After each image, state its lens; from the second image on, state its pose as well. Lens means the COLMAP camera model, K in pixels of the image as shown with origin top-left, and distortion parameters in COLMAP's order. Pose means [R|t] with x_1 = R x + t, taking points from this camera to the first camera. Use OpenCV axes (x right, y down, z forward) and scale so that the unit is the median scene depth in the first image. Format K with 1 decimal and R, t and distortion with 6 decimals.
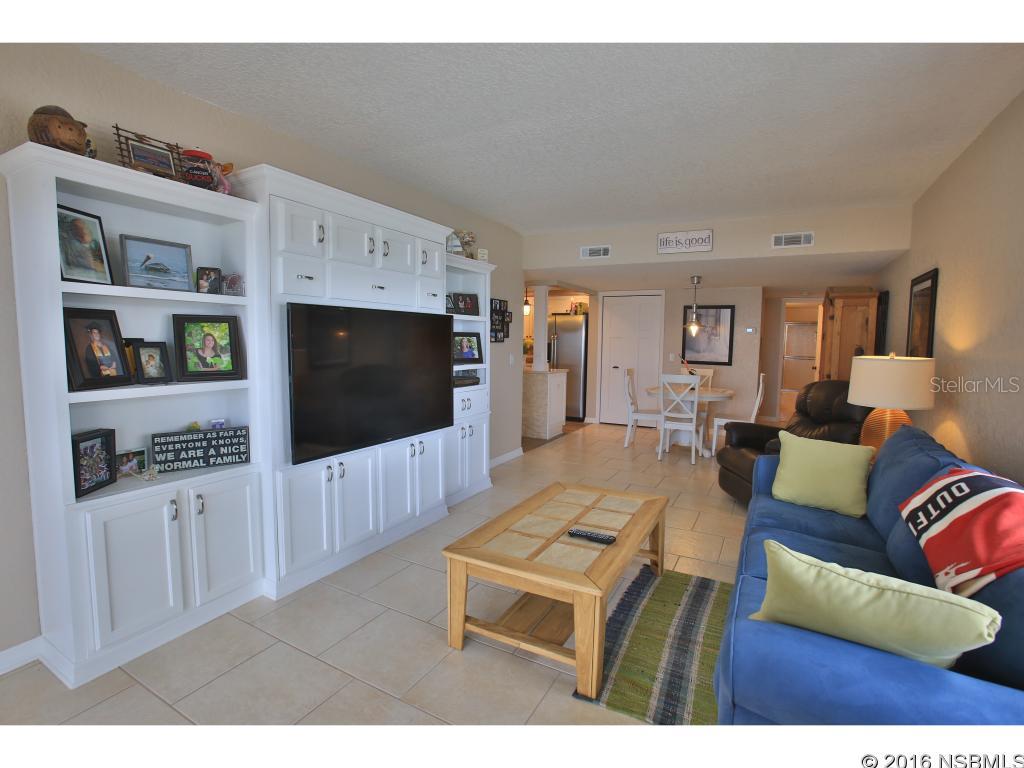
lens RADIAL K [[494.4, 0, 506.5], [0, 494.4, 384.2], [0, 0, 1]] dist [-0.074841, 0.030777]
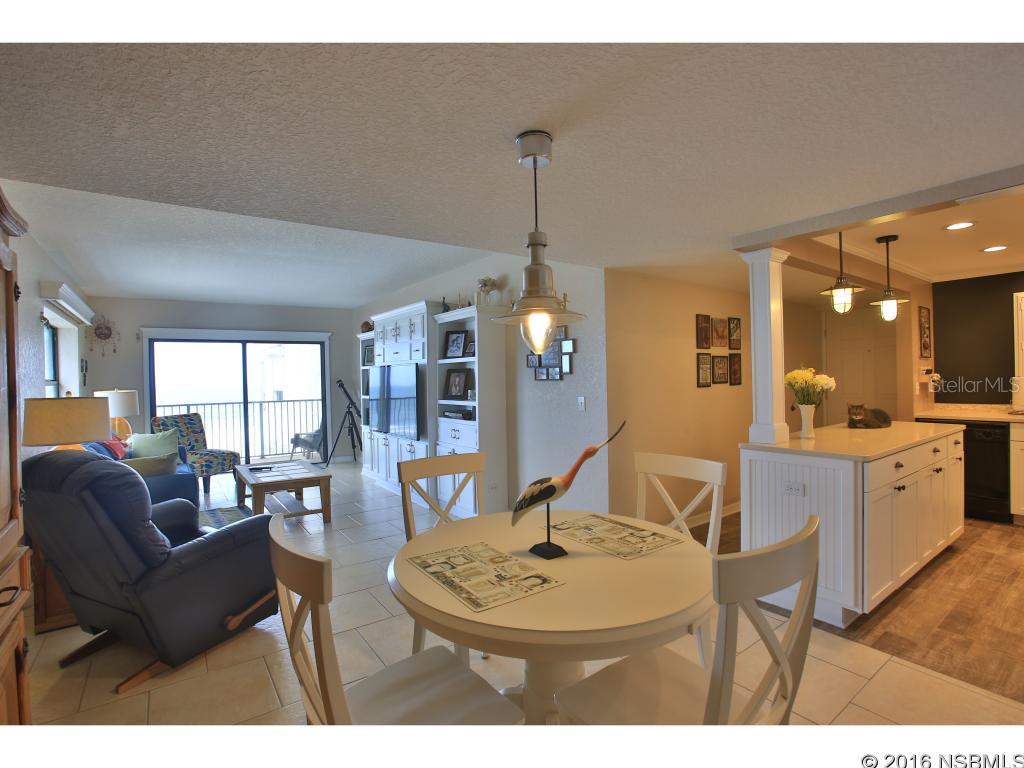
lens RADIAL K [[494.4, 0, 506.5], [0, 494.4, 384.2], [0, 0, 1]] dist [-0.074841, 0.030777]
pose [[-0.436152, 0.004132, -0.899863, 1.585121], [-0.070325, 0.996775, 0.038662, -0.226657], [0.897121, 0.080145, -0.434455, 2.781531]]
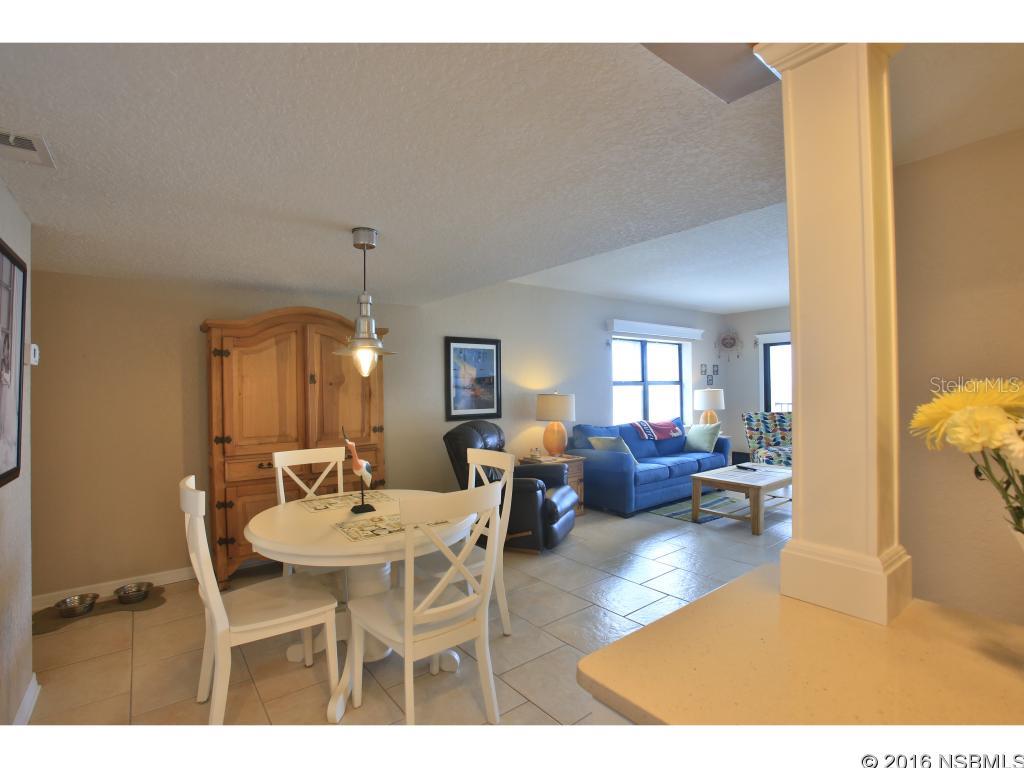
lens RADIAL K [[494.4, 0, 506.5], [0, 494.4, 384.2], [0, 0, 1]] dist [-0.074841, 0.030777]
pose [[-0.916513, -0.004283, 0.399983, 0.277593], [0.033234, 0.995670, 0.086811, -0.307418], [-0.398623, 0.092857, -0.912402, 3.331721]]
